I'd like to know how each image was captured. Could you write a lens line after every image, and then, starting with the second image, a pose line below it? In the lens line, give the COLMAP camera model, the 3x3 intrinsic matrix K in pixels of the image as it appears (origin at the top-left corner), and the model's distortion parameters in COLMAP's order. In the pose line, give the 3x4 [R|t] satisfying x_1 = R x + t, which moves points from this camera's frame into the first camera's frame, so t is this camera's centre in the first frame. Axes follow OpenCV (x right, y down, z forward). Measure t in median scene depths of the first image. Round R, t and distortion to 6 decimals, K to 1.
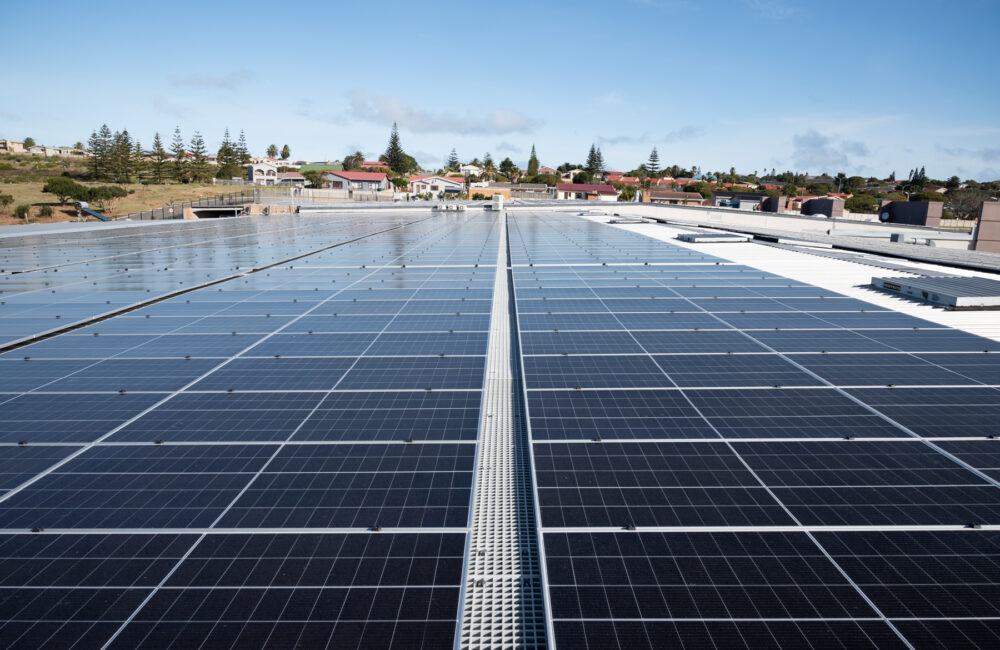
lens RADIAL K [[673.6, 0, 500.0], [0, 673.6, 325.0], [0, 0, 1]] dist [-0.008548, -0.003811]
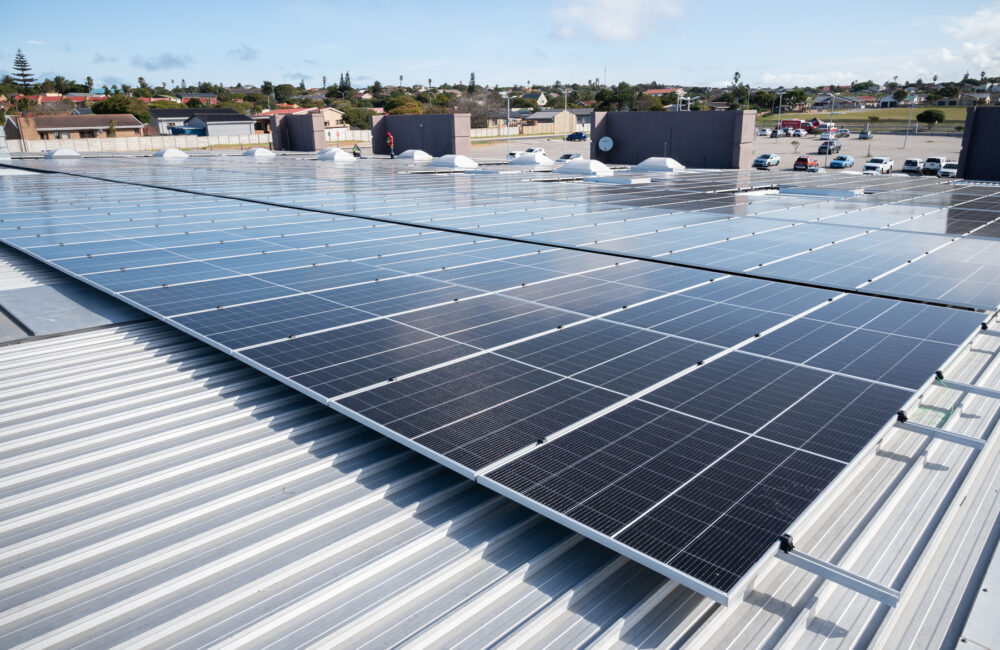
lens RADIAL K [[673.6, 0, 500.0], [0, 673.6, 325.0], [0, 0, 1]] dist [-0.008548, -0.003811]
pose [[0.690470, -0.265281, 0.672961, 0.034403], [0.182528, 0.964116, 0.192777, -0.032845], [-0.699953, -0.010273, 0.714115, 0.159736]]
